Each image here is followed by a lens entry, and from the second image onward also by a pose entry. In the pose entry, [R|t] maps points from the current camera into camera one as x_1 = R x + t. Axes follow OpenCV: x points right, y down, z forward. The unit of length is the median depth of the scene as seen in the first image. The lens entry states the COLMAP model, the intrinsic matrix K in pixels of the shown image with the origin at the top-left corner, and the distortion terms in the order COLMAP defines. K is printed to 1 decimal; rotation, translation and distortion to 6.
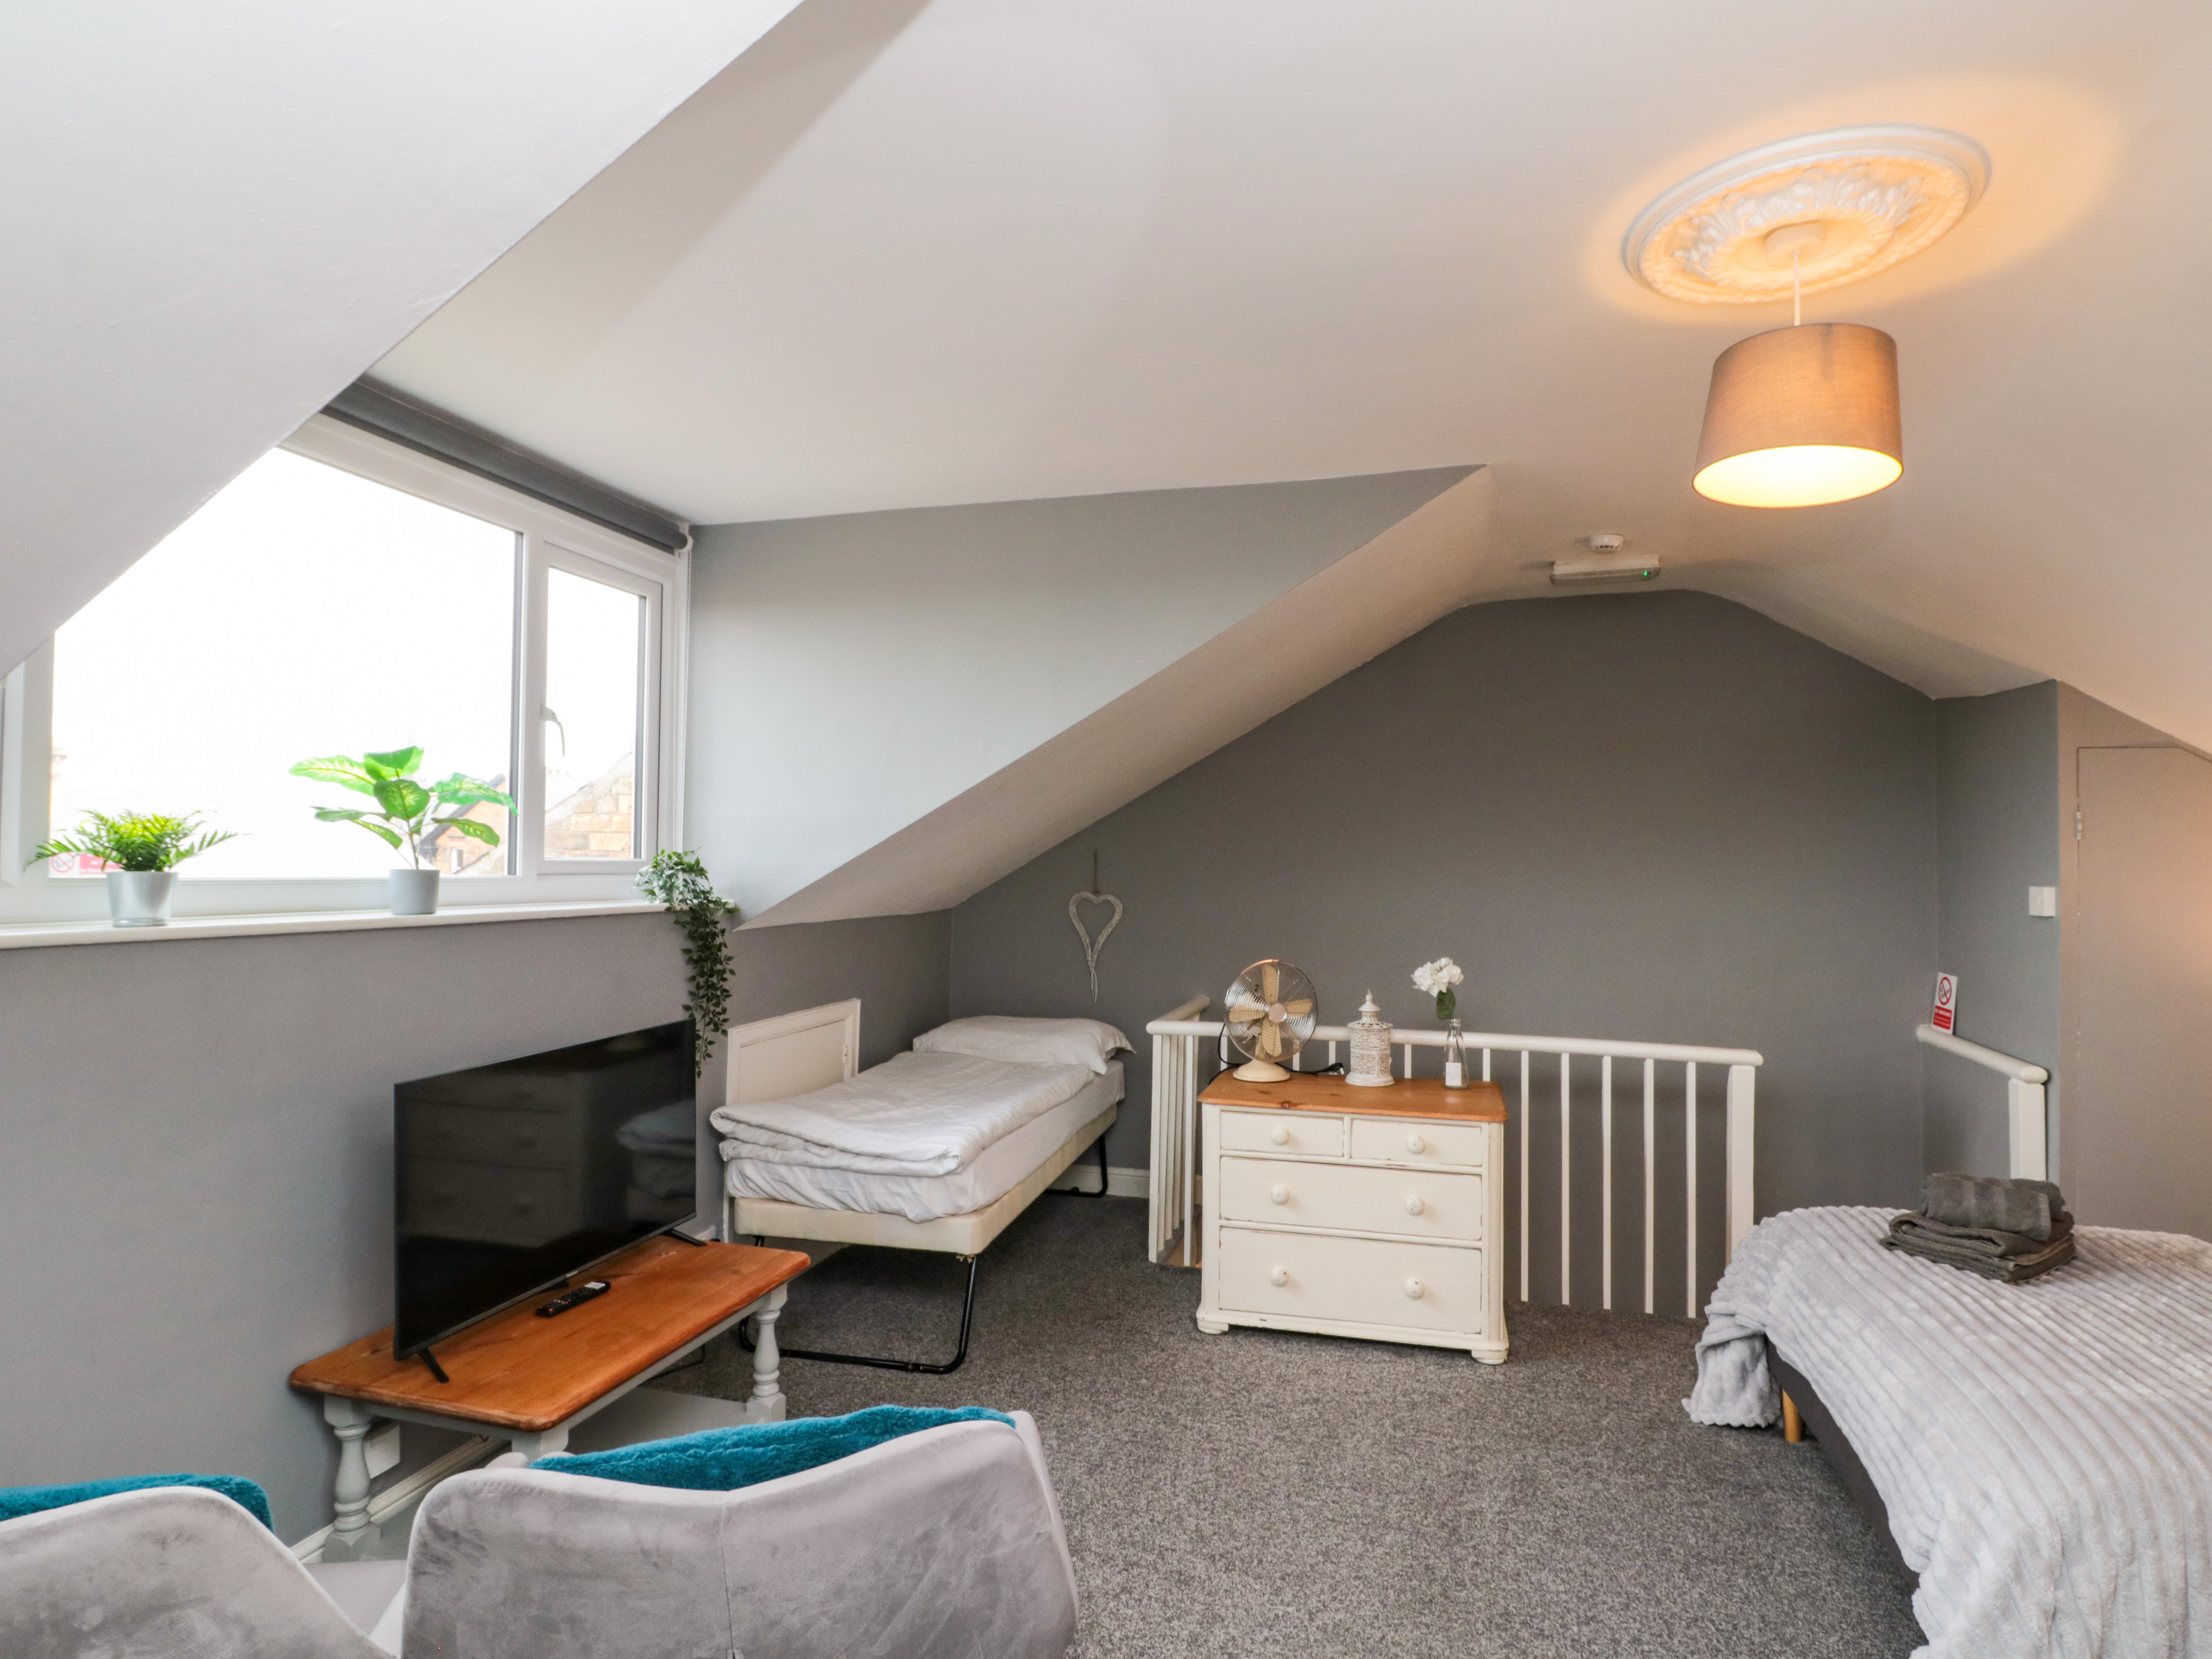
lens RADIAL K [[1207.2, 0, 1100.8], [0, 1207.2, 834.2], [0, 0, 1]] dist [-0.002560, -0.002281]
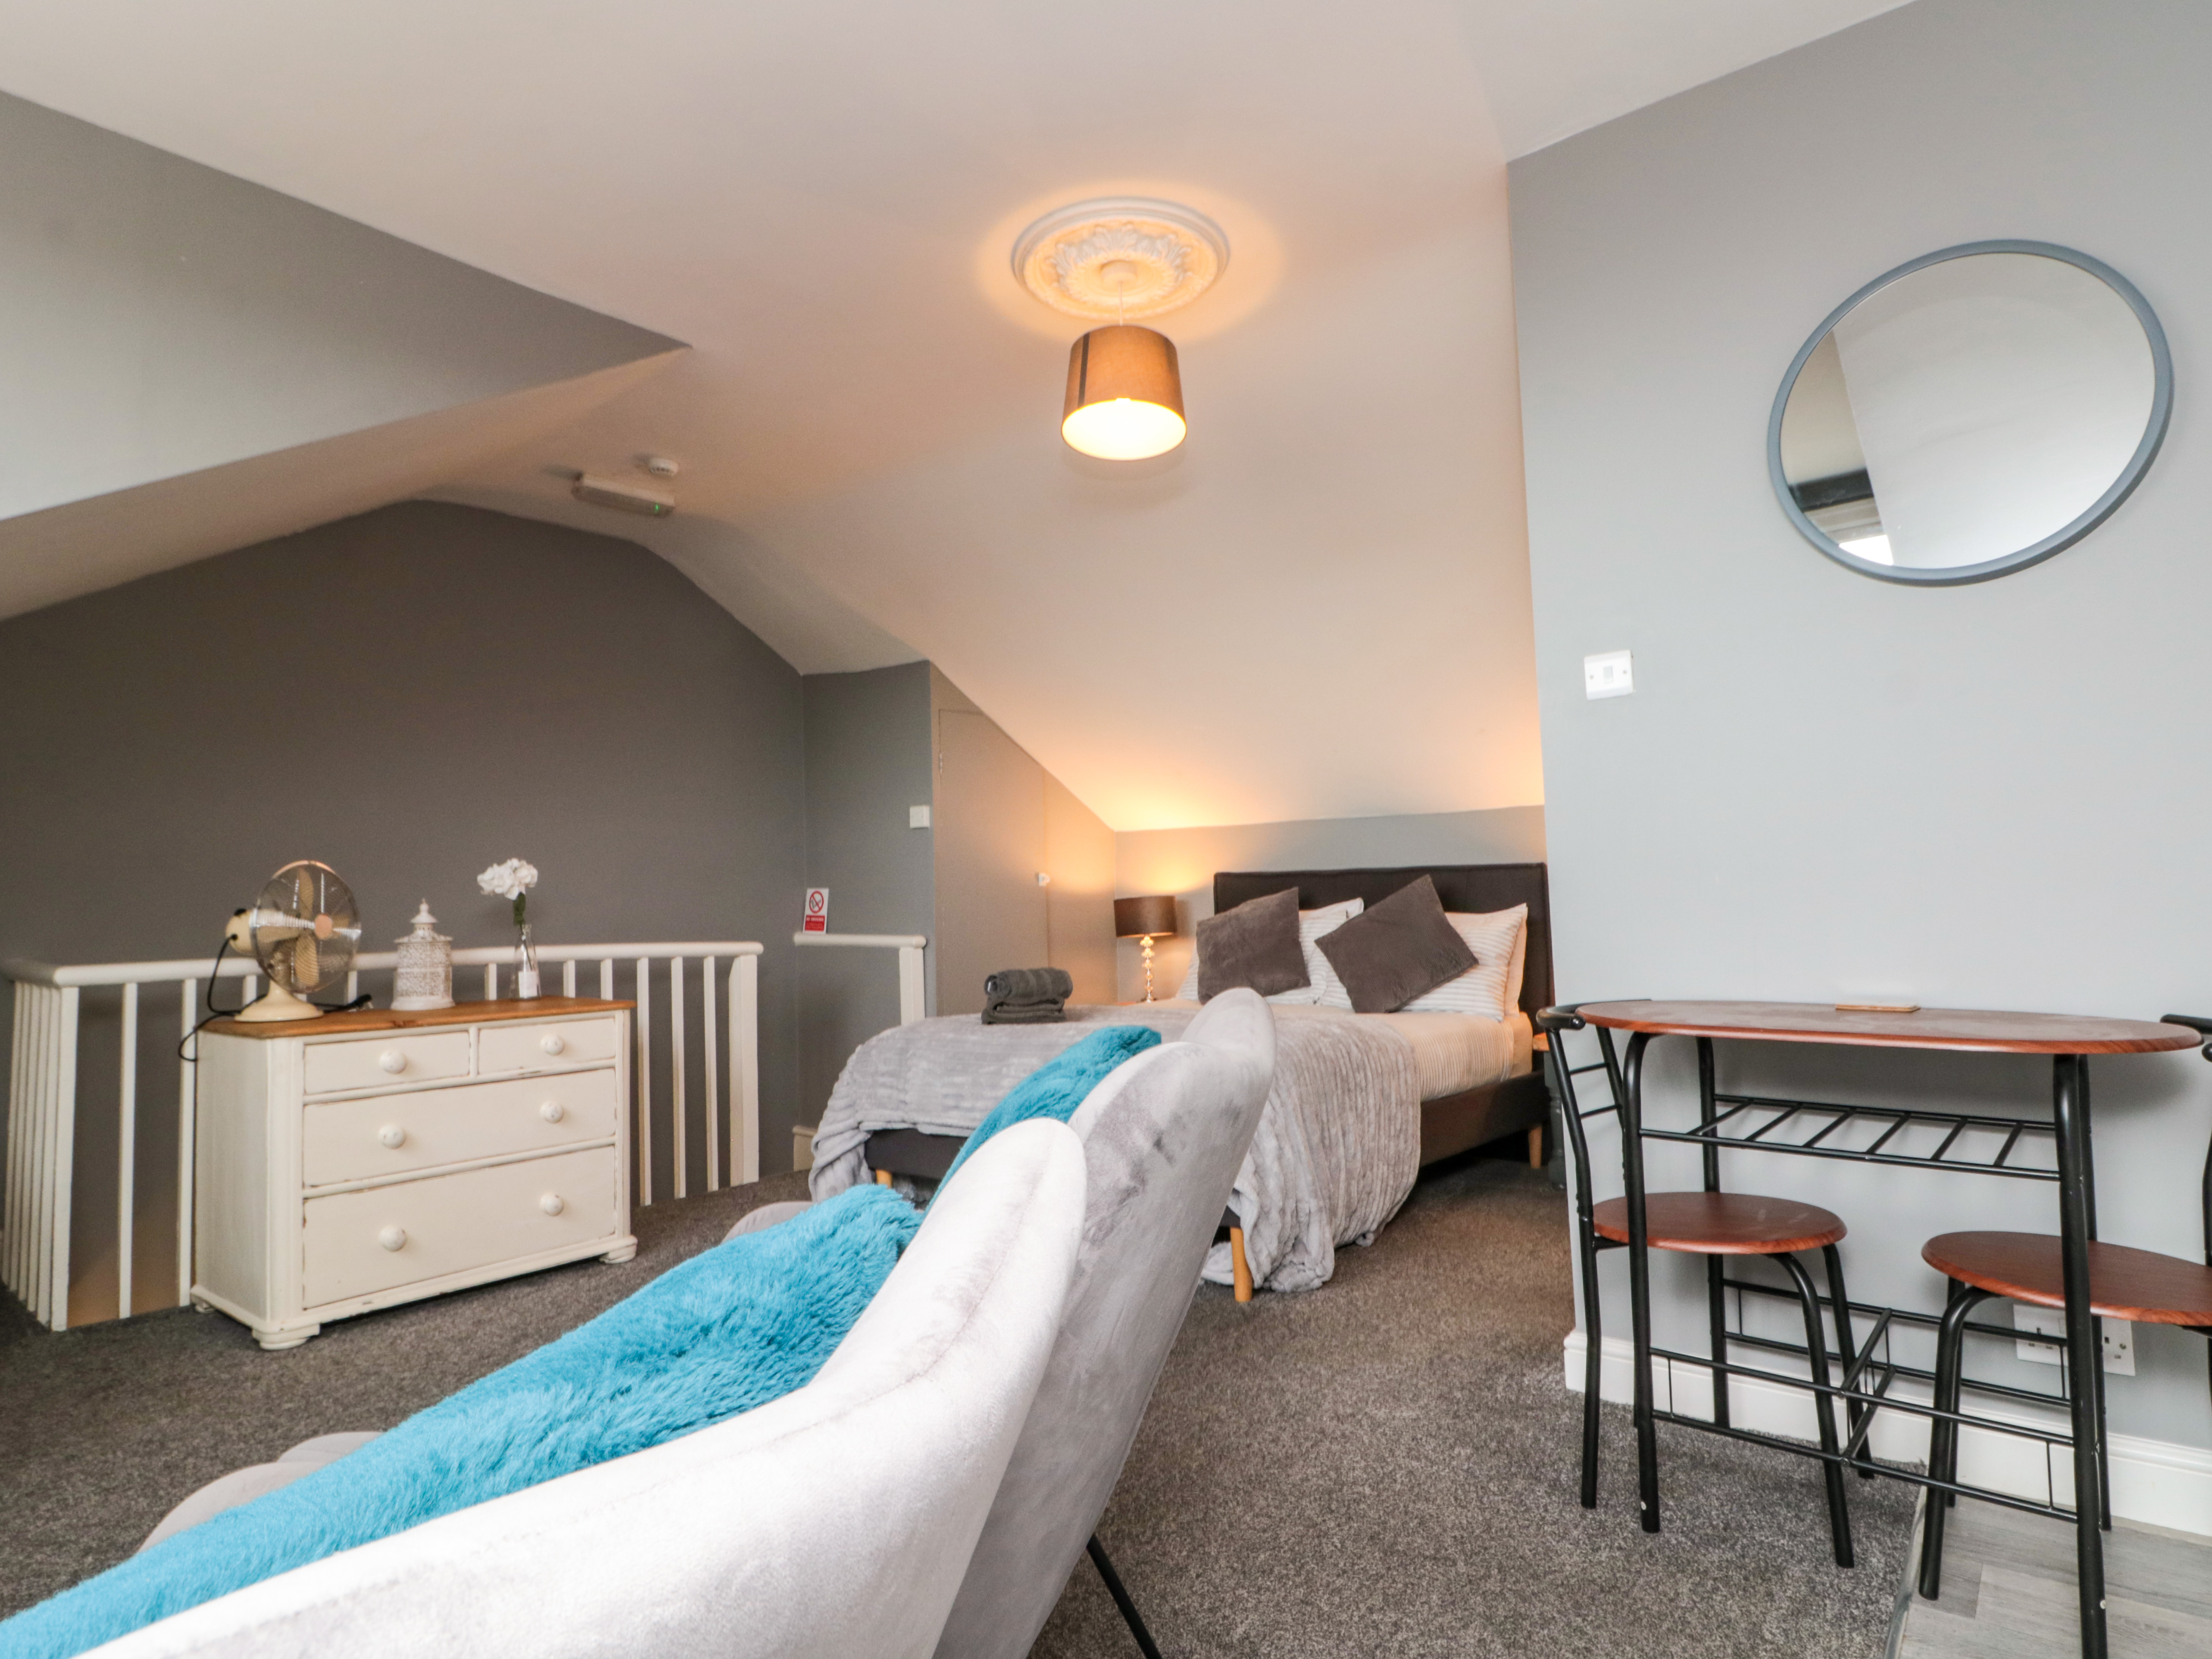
lens RADIAL K [[1207.2, 0, 1094.2], [0, 1207.2, 827.1], [0, 0, 1]] dist [-0.002560, -0.002281]
pose [[0.414183, 0.043533, 0.909152, -0.380847], [0.007665, 0.998653, -0.051310, 0.133925], [-0.910161, 0.028220, 0.413291, 0.231352]]
